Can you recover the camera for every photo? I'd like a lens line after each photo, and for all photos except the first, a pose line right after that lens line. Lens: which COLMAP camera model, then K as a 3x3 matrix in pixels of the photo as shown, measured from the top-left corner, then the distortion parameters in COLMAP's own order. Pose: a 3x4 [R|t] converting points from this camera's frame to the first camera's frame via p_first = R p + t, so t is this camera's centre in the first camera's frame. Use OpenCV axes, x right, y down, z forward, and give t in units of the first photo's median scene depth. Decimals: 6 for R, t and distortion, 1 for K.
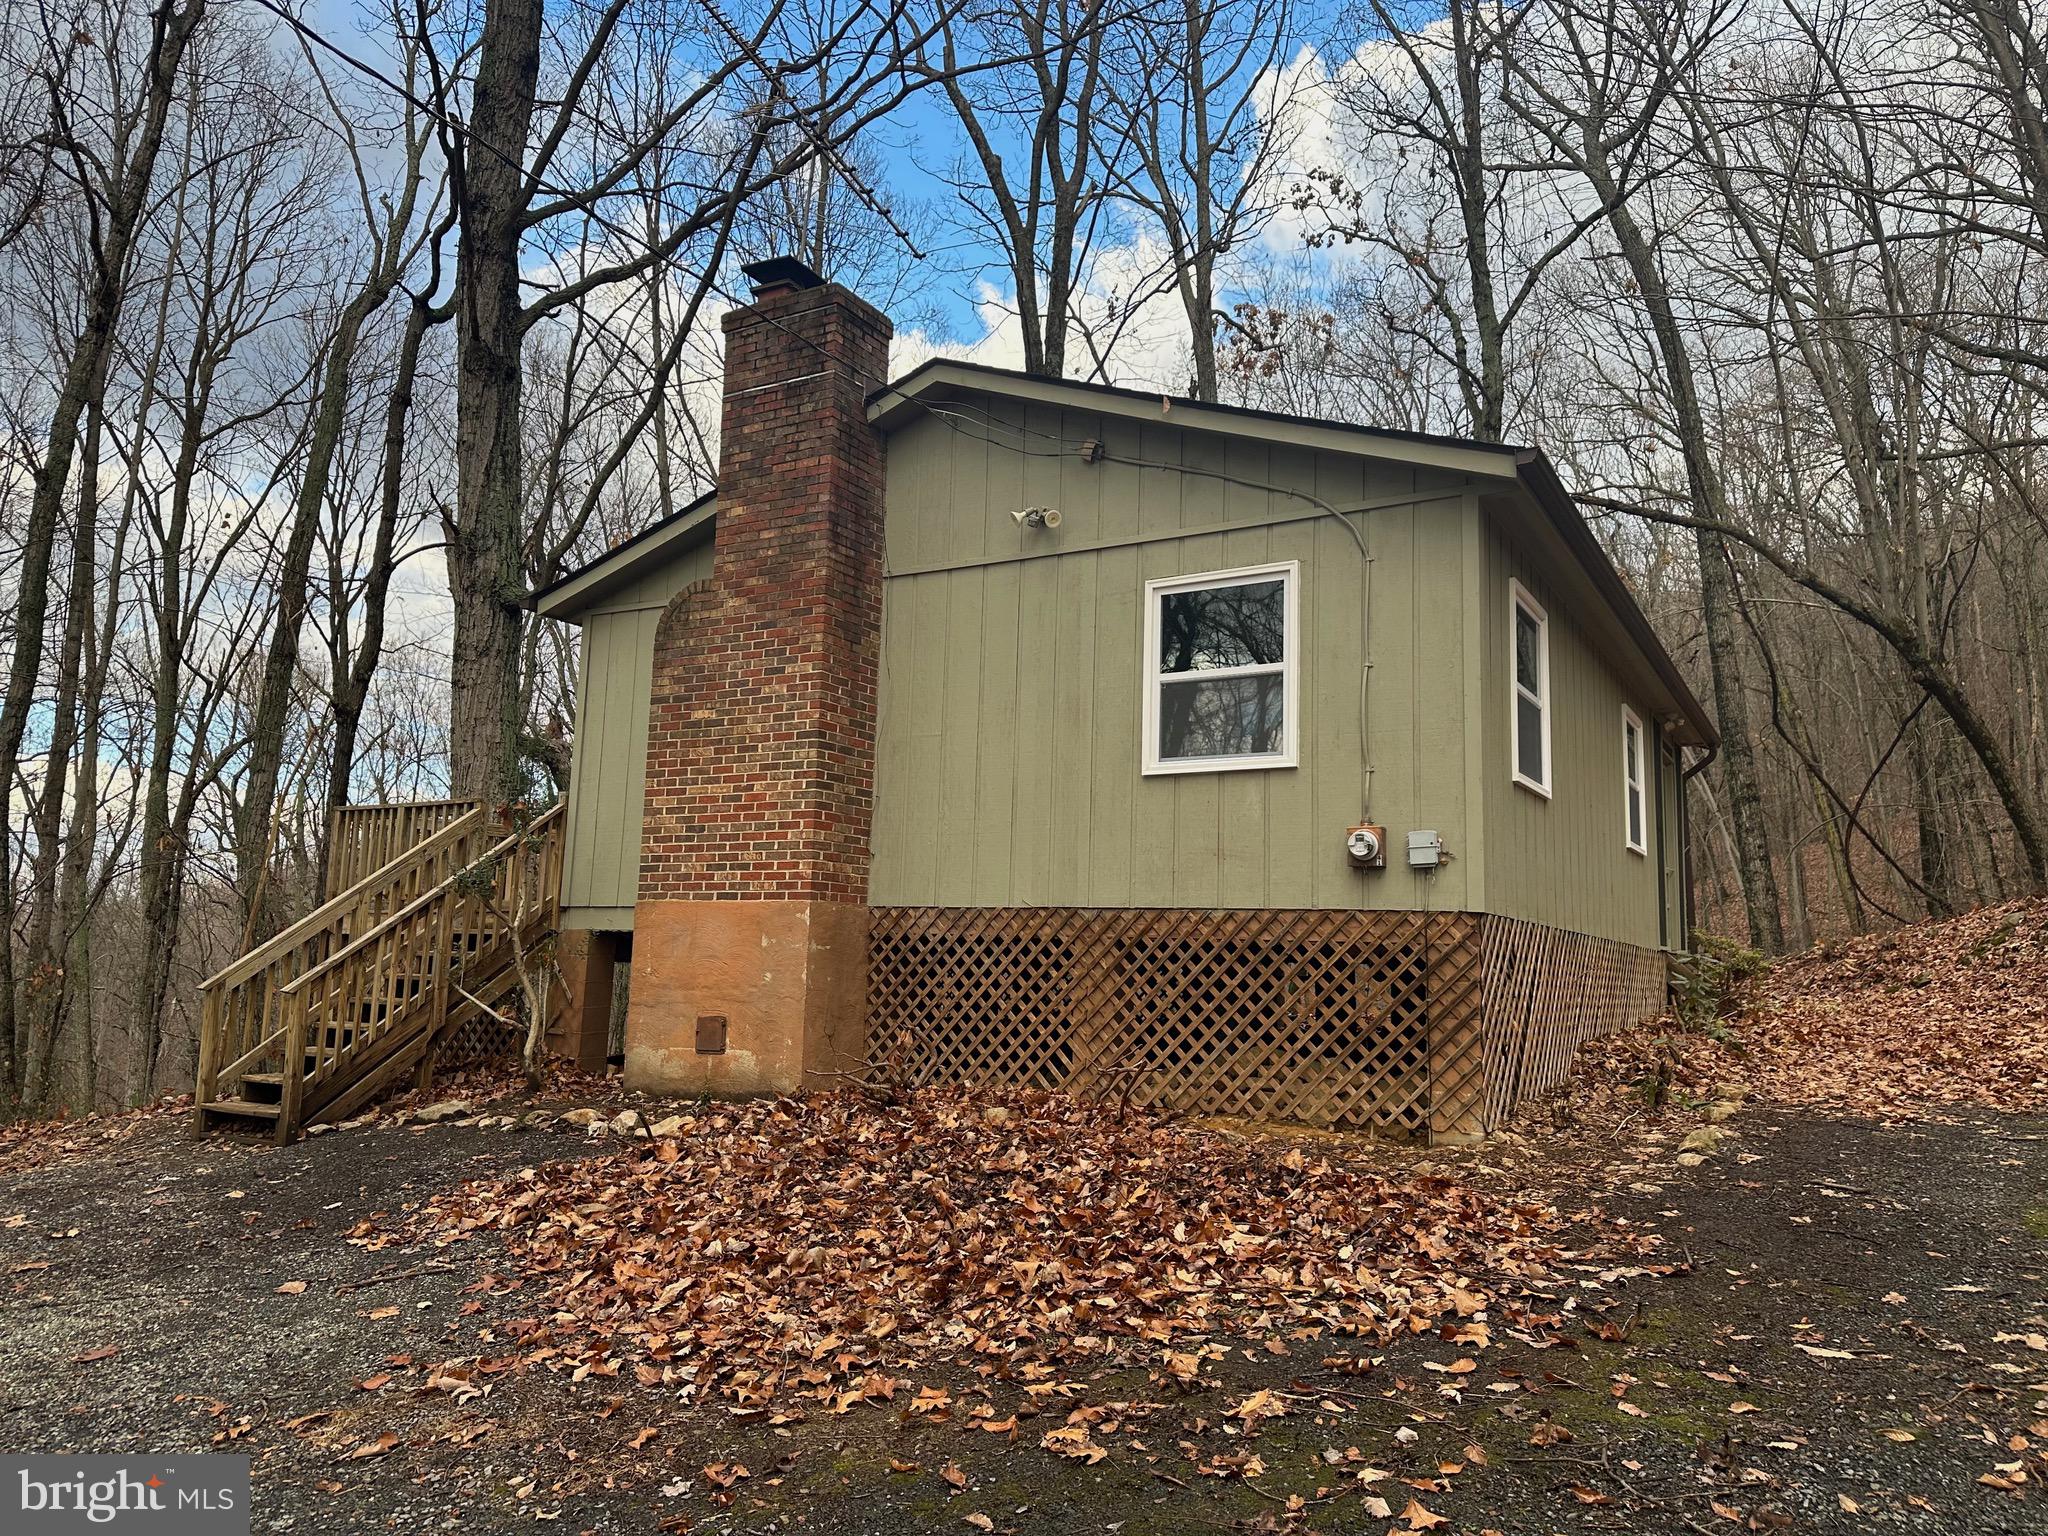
lens RADIAL K [[1477.5, 0, 1024.0], [0, 1477.5, 768.0], [0, 0, 1]] dist [0.179302, -0.000472]
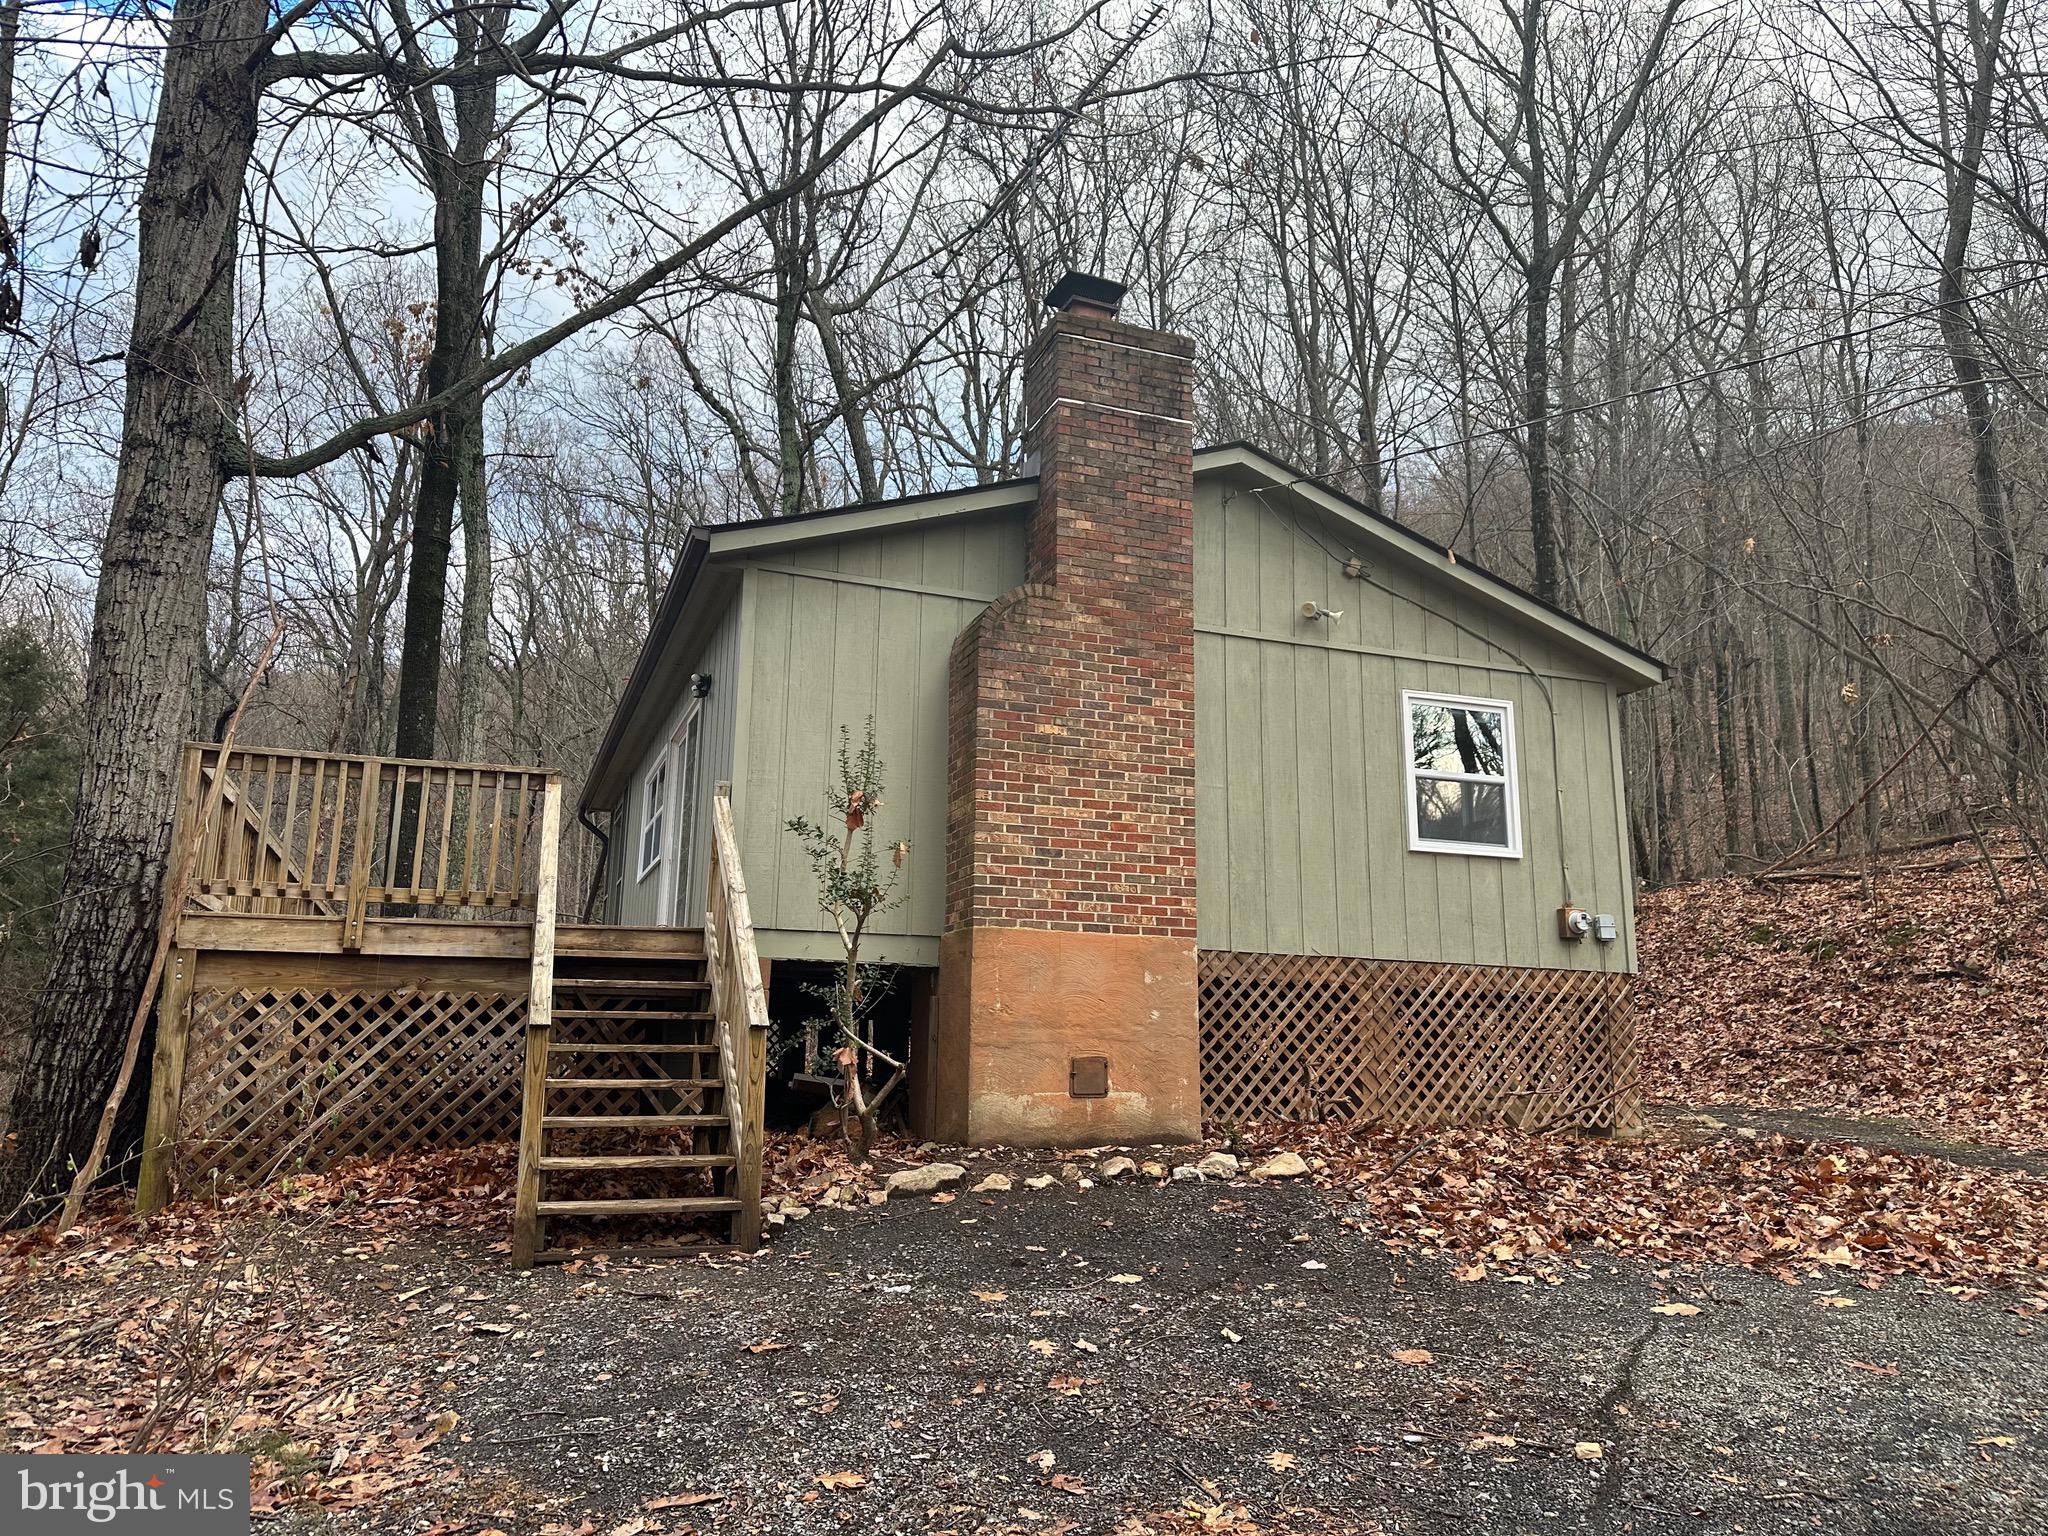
lens RADIAL K [[1477.5, 0, 1024.0], [0, 1477.5, 768.0], [0, 0, 1]] dist [0.179302, -0.000472]
pose [[0.596868, 0.141504, 0.789763, -1.003128], [-0.101512, 0.989733, -0.100614, 0.086552], [-0.795892, -0.020117, 0.605105, 0.483489]]
